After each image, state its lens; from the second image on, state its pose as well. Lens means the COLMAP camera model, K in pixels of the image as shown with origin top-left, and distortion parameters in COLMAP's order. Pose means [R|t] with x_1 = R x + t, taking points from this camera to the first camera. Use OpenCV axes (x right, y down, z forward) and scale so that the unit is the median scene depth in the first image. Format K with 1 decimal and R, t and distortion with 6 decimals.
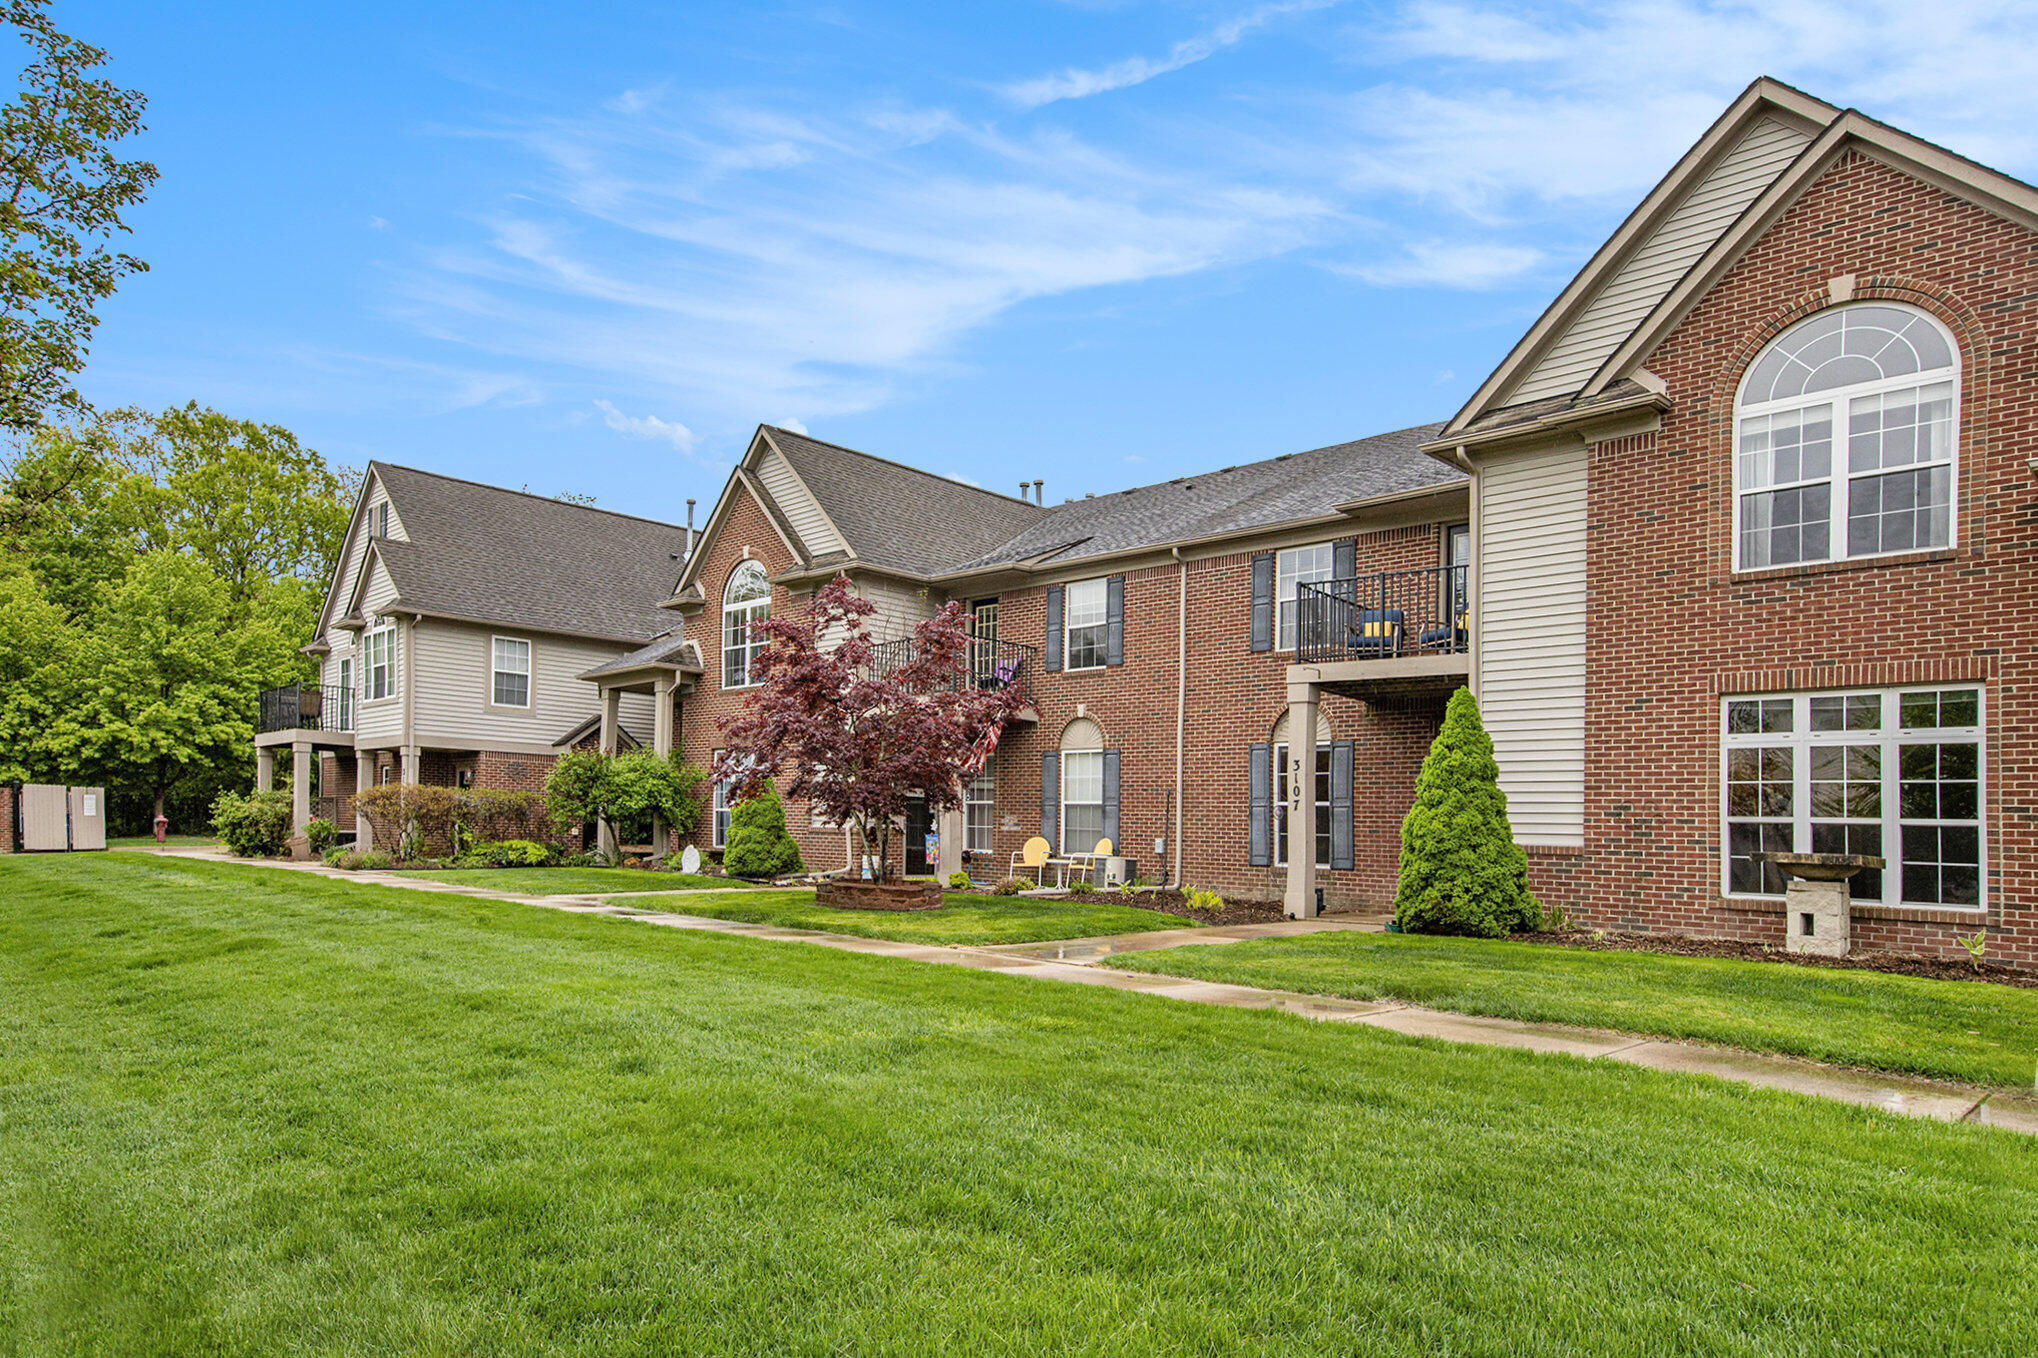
lens RADIAL K [[1371.5, 0, 1019.0], [0, 1371.5, 679.0], [0, 0, 1]] dist [-0.069406, 0.145332]
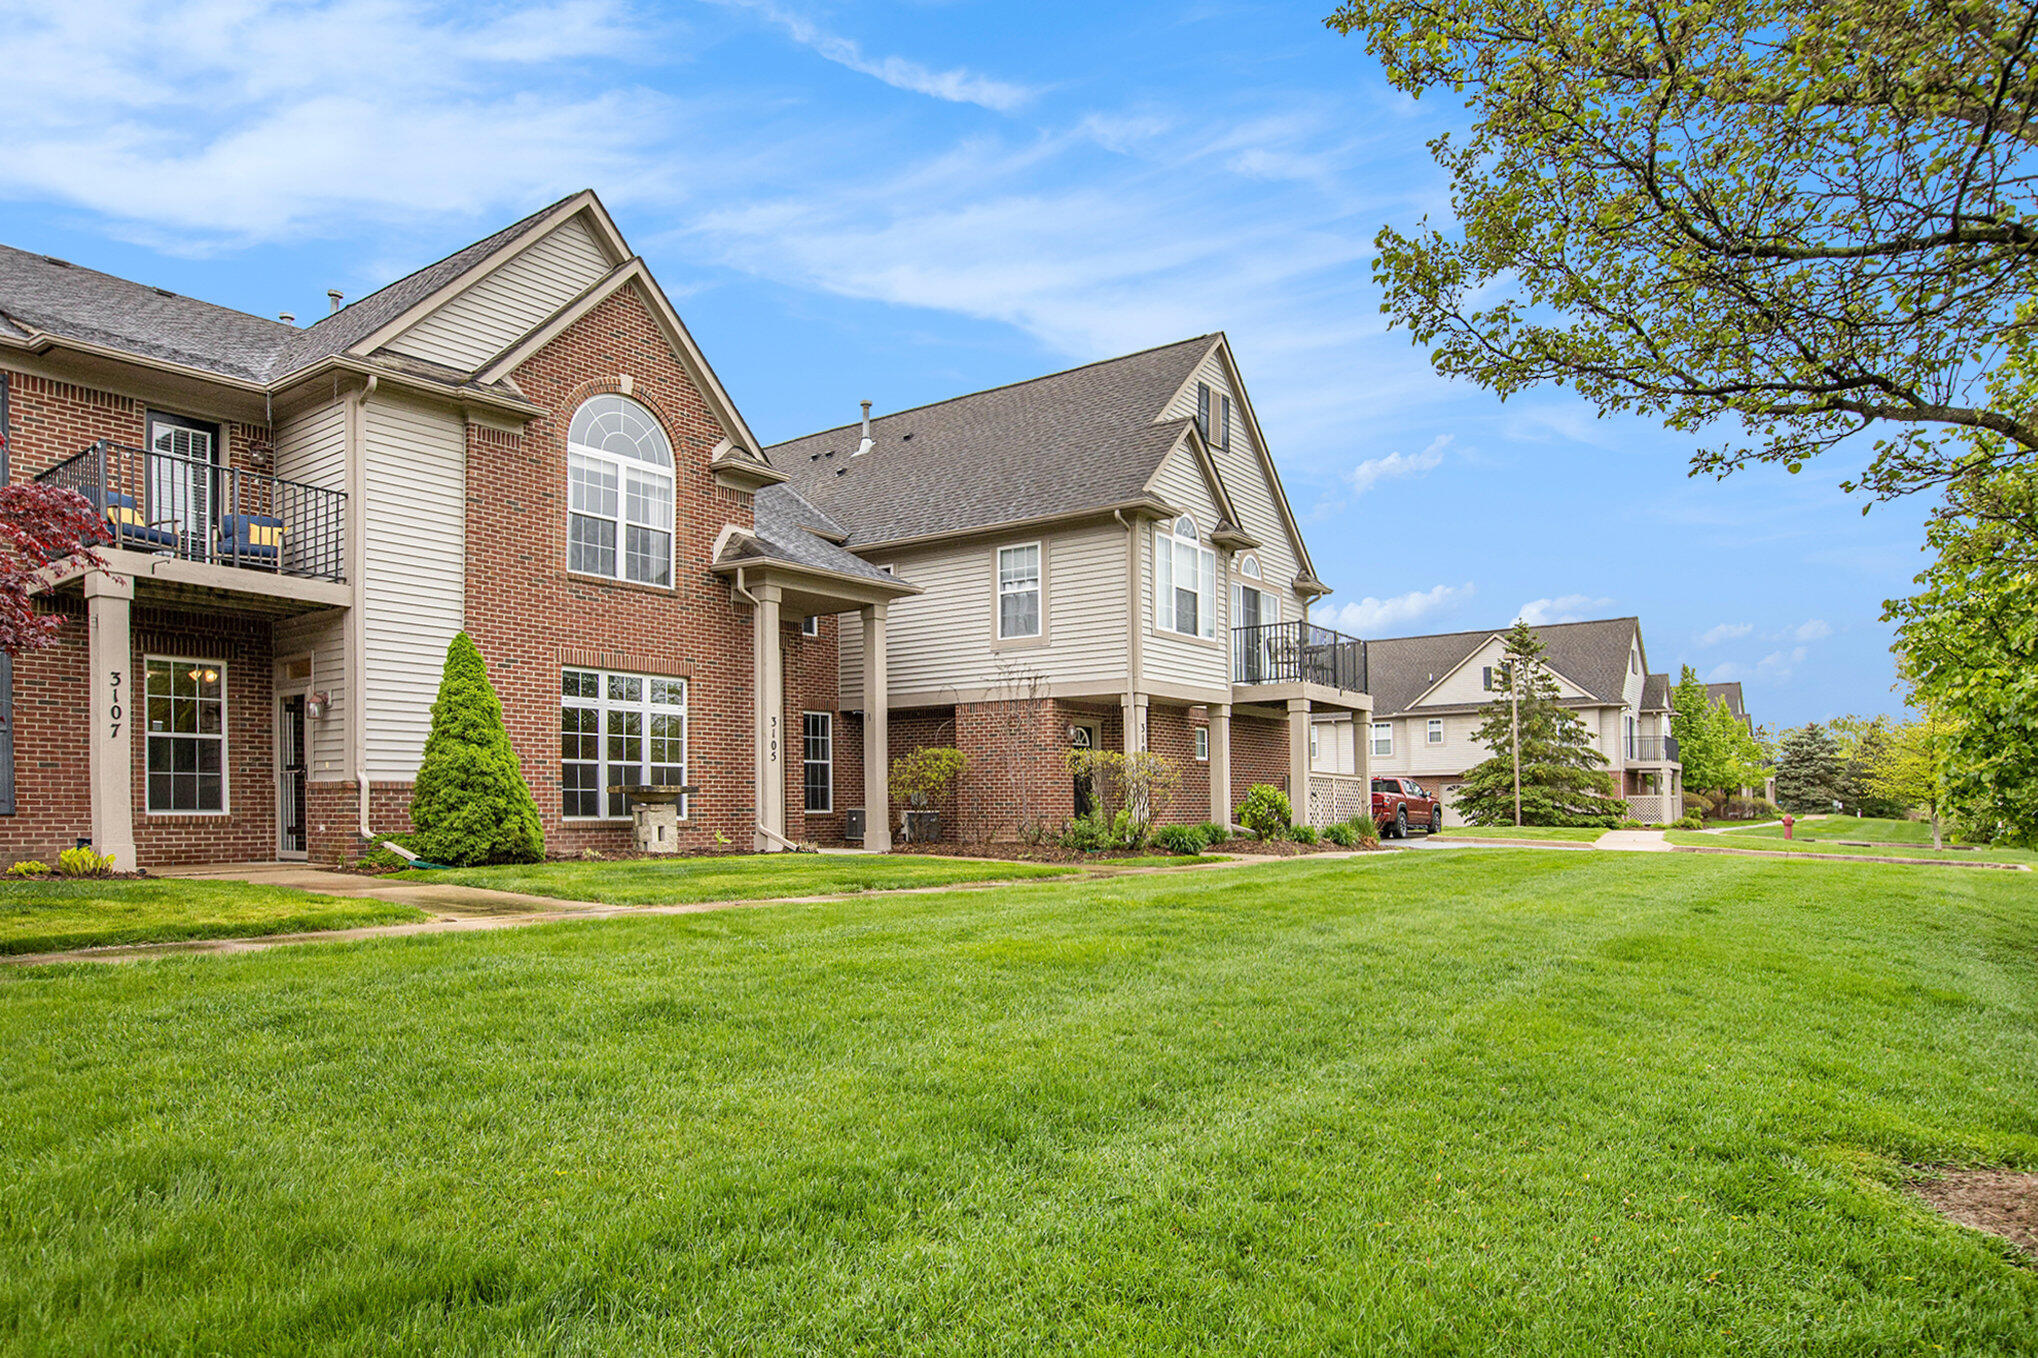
lens RADIAL K [[1314.5, 0, 1031.0], [0, 1314.5, 736.8], [0, 0, 1]] dist [0.003517, 0.004370]
pose [[-0.160985, 0.025161, 0.986636, -0.665685], [-0.125062, 0.991097, -0.045681, 0.068780], [-0.979001, -0.130745, -0.156405, 0.639417]]
